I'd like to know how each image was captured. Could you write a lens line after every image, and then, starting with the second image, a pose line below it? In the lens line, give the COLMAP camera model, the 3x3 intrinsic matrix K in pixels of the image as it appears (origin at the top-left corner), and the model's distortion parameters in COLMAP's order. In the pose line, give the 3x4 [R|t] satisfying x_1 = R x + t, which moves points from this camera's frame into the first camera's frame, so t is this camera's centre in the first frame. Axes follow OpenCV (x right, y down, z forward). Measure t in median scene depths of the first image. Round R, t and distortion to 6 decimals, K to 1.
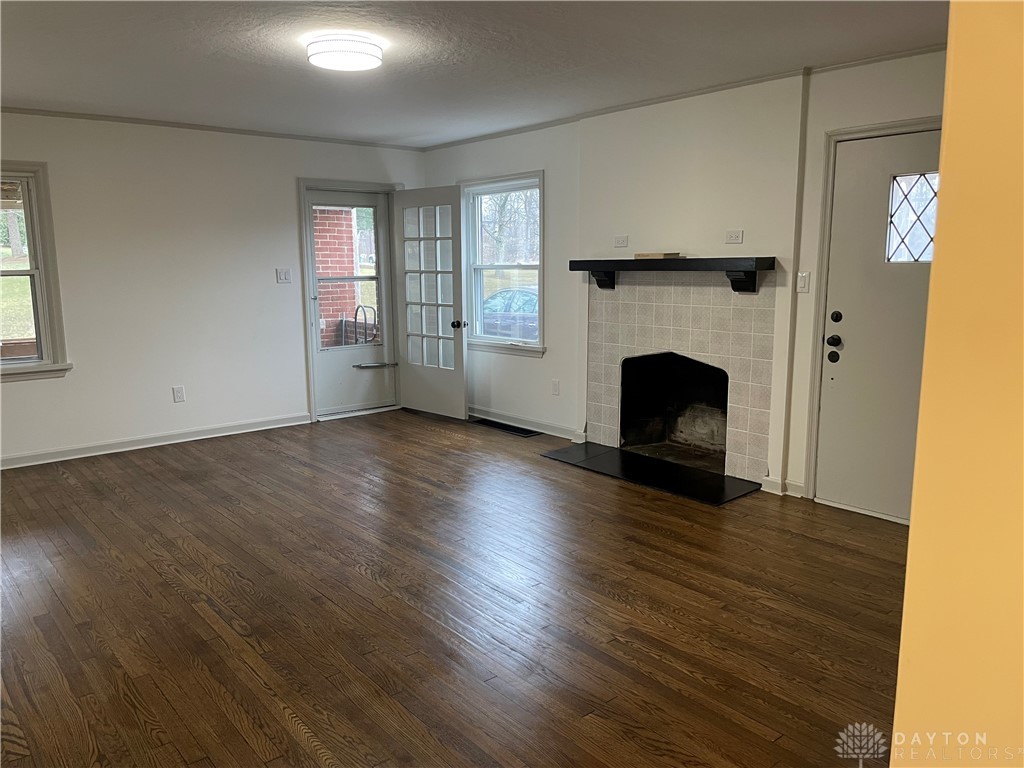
lens RADIAL K [[774.7, 0, 514.3], [0, 774.7, 393.4], [0, 0, 1]] dist [0.096735, -0.127619]
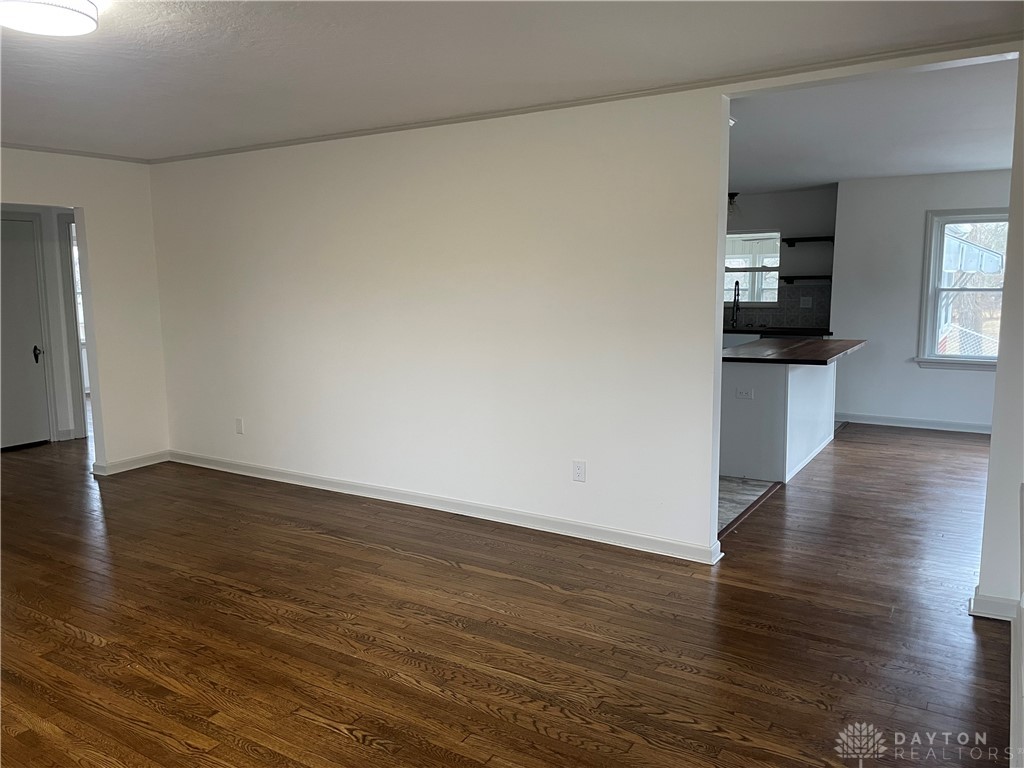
lens RADIAL K [[775.1, 0, 509.2], [0, 775.1, 378.9], [0, 0, 1]] dist [0.087871, -0.112841]
pose [[-0.954343, 0.052108, -0.294132, -0.372227], [-0.034199, 0.959133, 0.280880, -0.307881], [0.296748, 0.278115, -0.913561, 1.773717]]
